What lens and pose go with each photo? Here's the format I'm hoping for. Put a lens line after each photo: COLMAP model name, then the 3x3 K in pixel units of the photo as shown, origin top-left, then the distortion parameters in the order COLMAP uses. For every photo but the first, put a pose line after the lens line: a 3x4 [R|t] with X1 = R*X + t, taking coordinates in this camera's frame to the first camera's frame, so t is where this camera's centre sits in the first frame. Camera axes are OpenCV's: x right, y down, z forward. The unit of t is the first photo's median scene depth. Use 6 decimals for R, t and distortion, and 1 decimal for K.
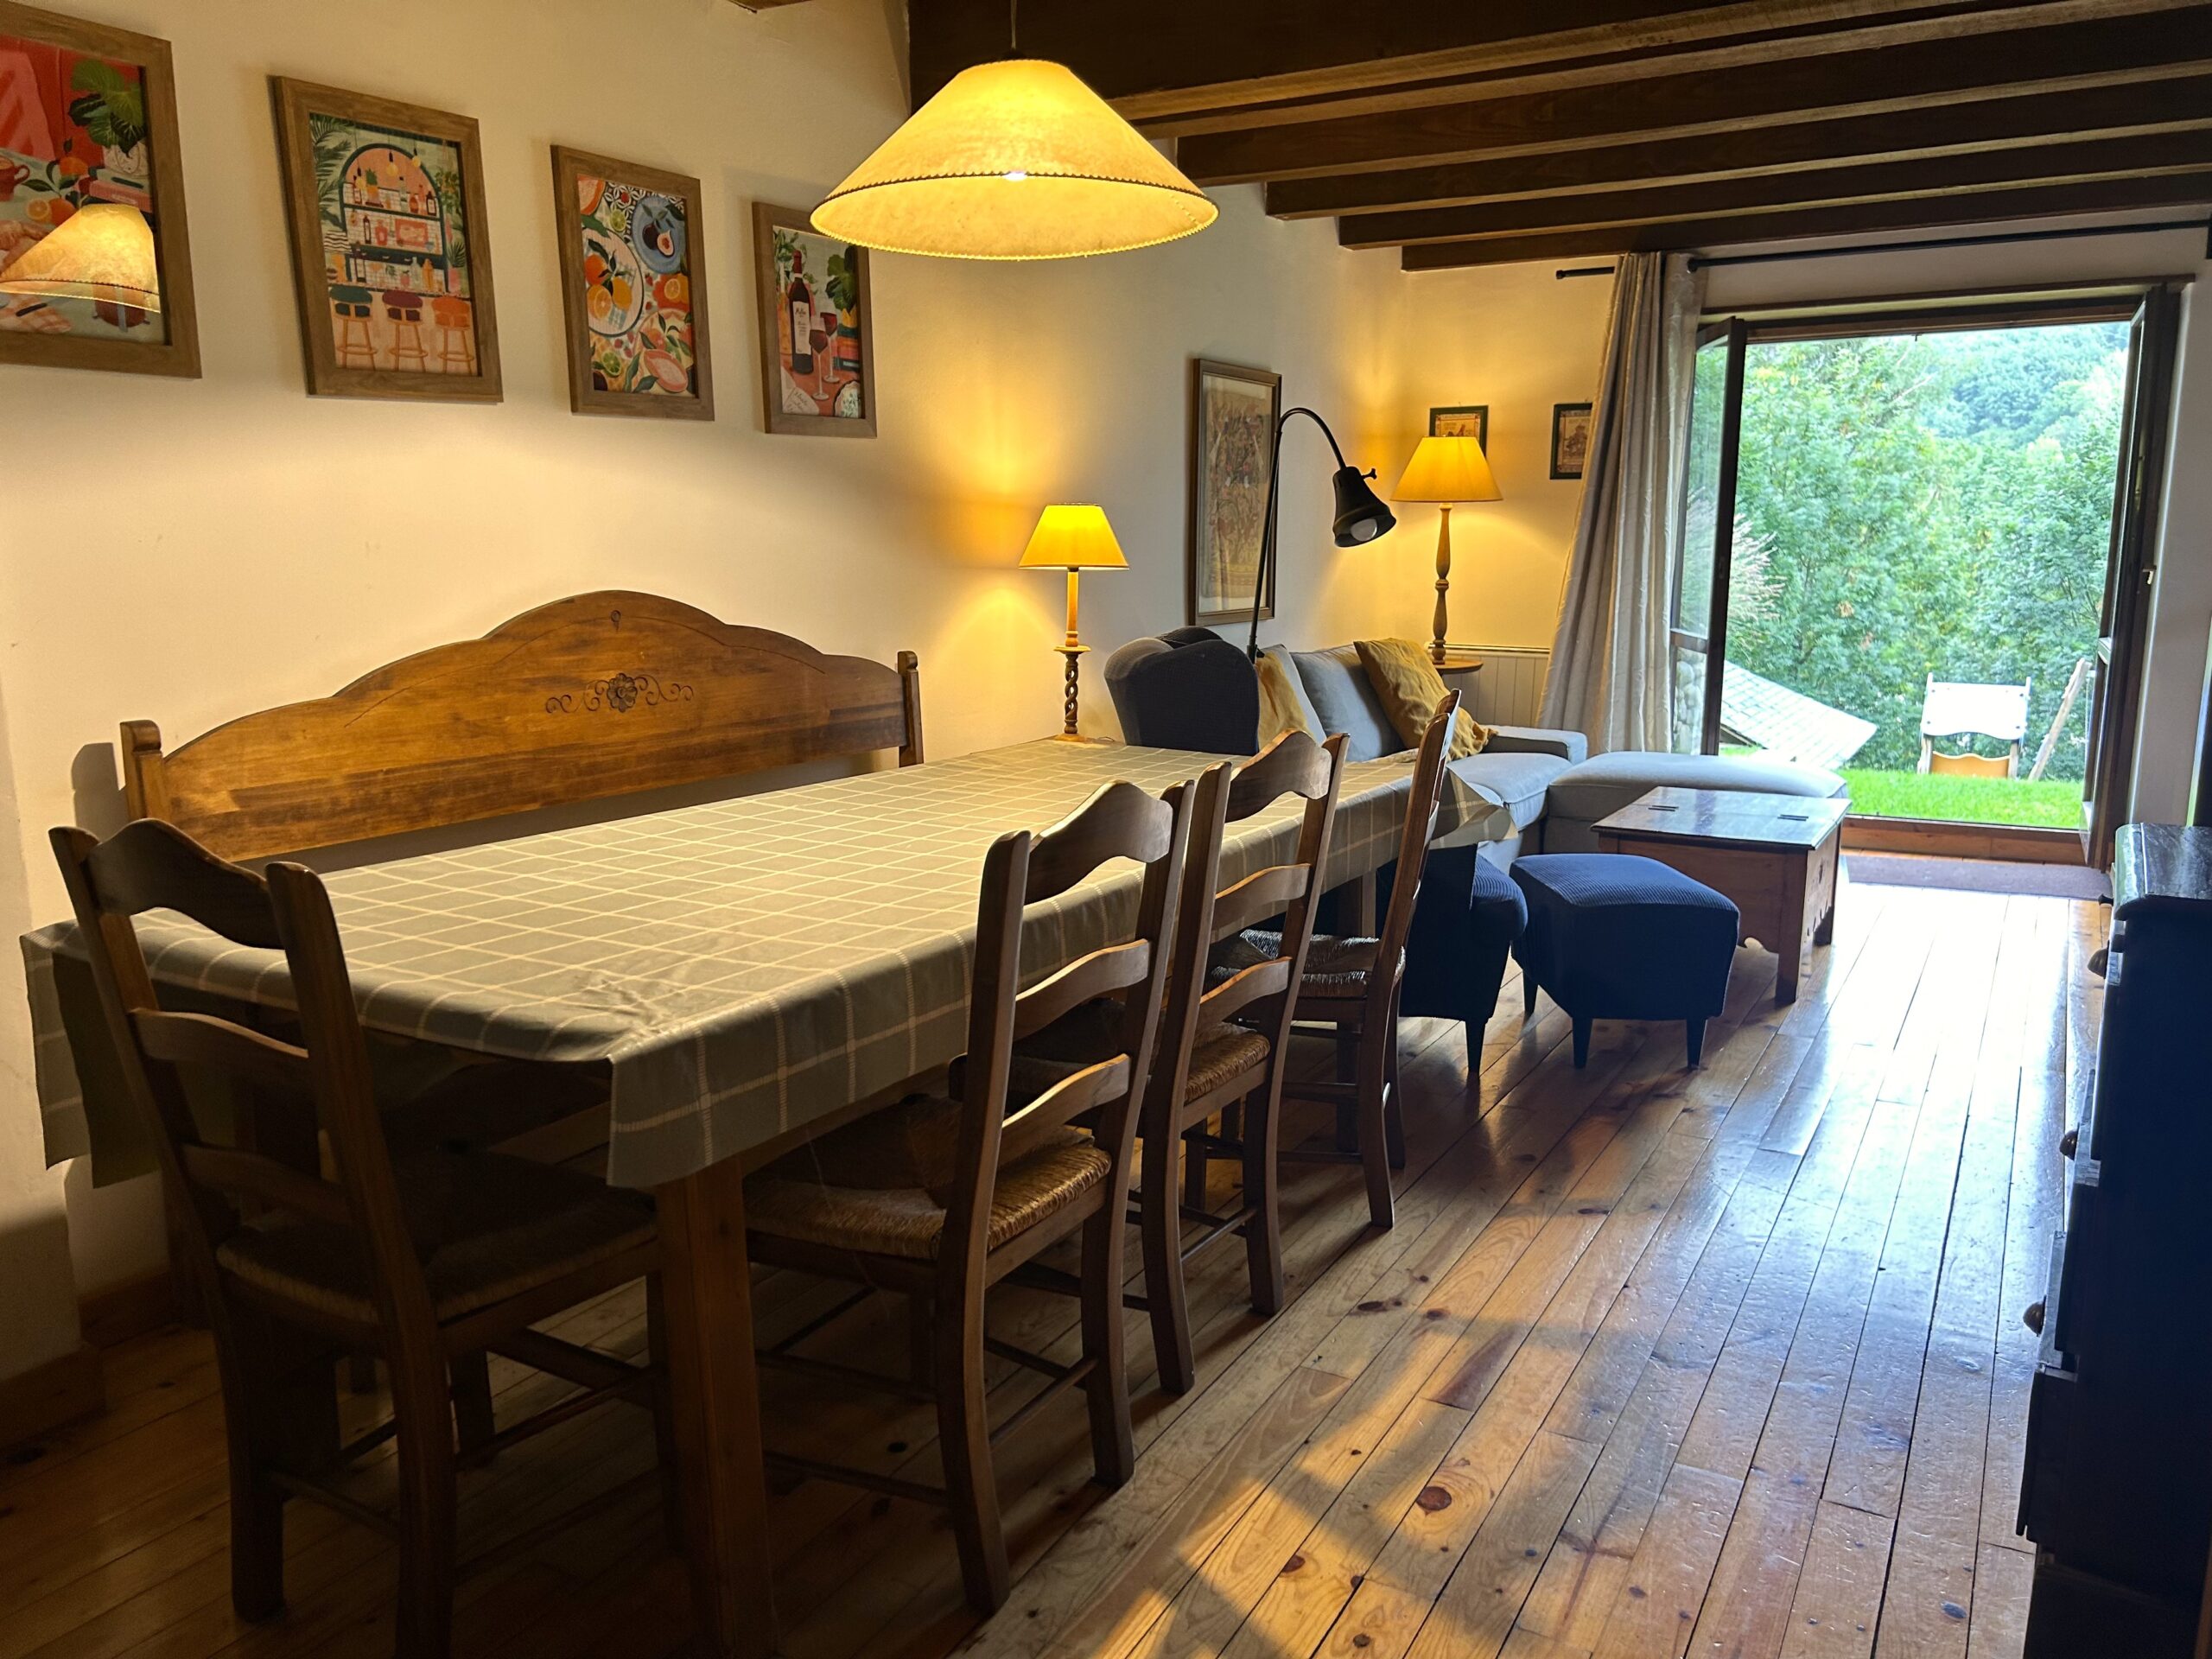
lens RADIAL K [[1643.4, 0, 1084.7], [0, 1643.4, 832.2], [0, 0, 1]] dist [0.024065, -0.007686]
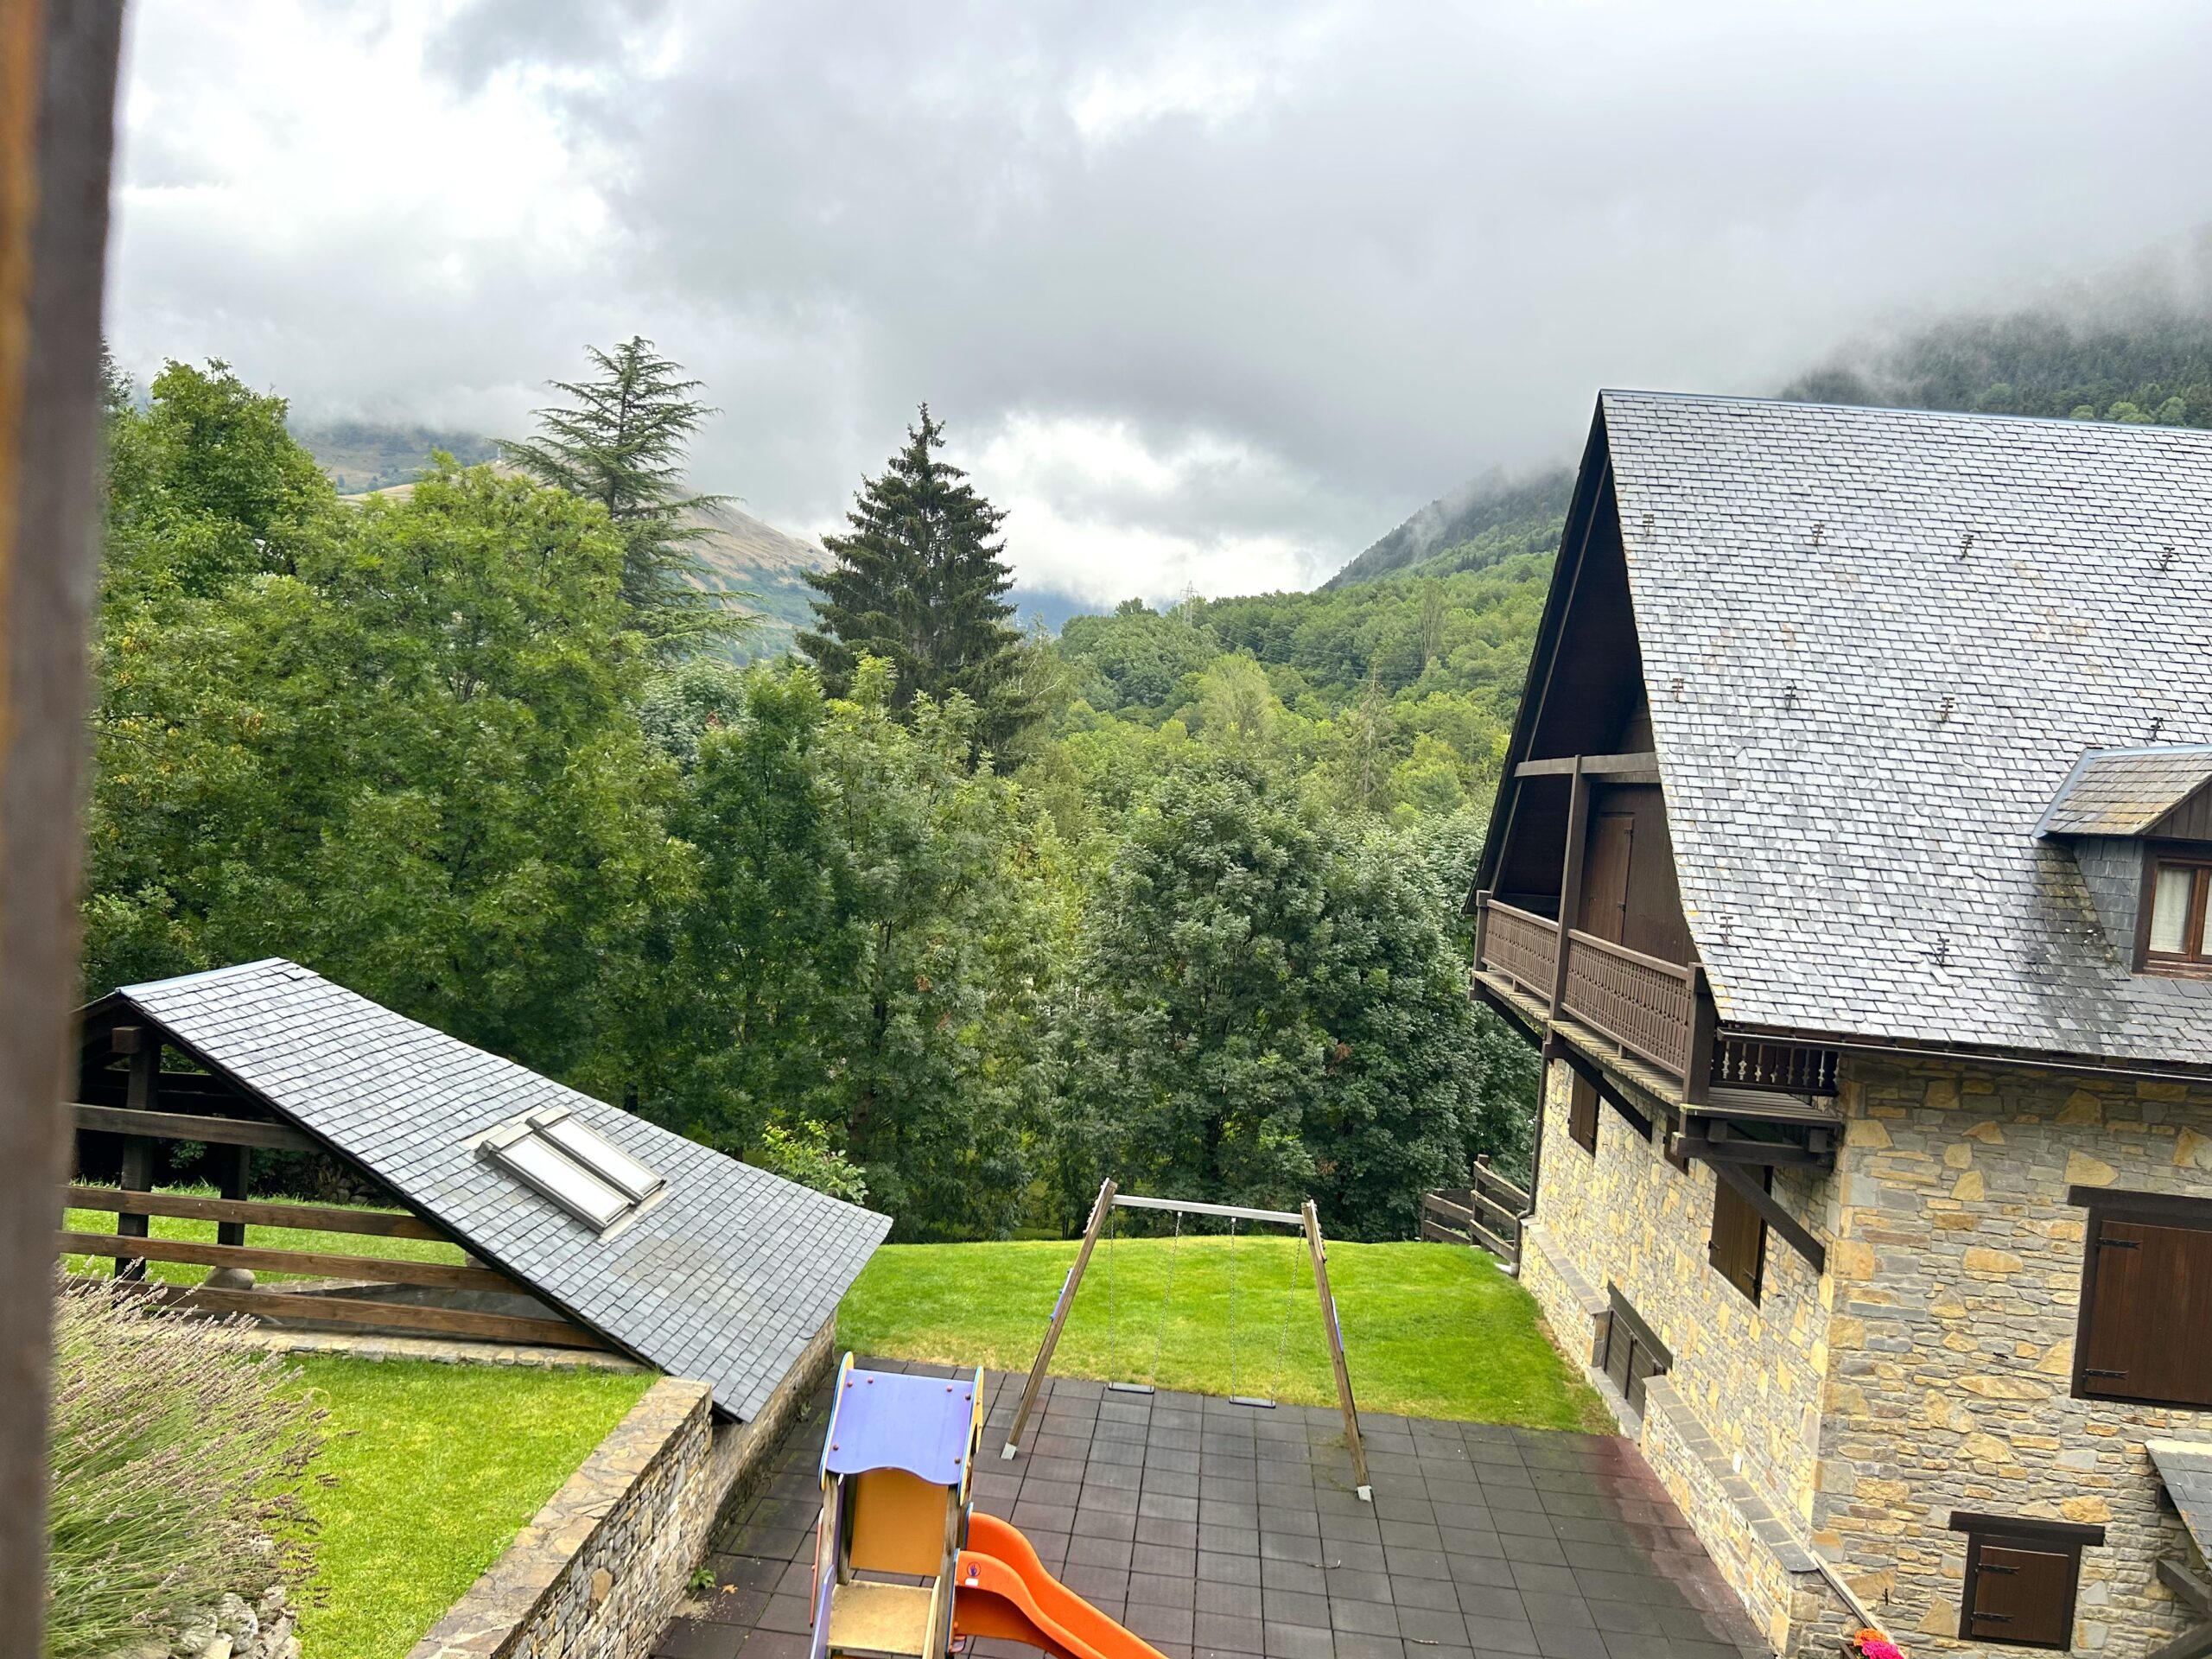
lens RADIAL K [[1643.4, 0, 1117.6], [0, 1643.4, 845.7], [0, 0, 1]] dist [0.024065, -0.007686]
pose [[0.882141, 0.064603, 0.466534, 0.652552], [-0.007580, 0.992367, -0.123085, -0.467318], [-0.470925, 0.105042, 0.875897, 0.833182]]
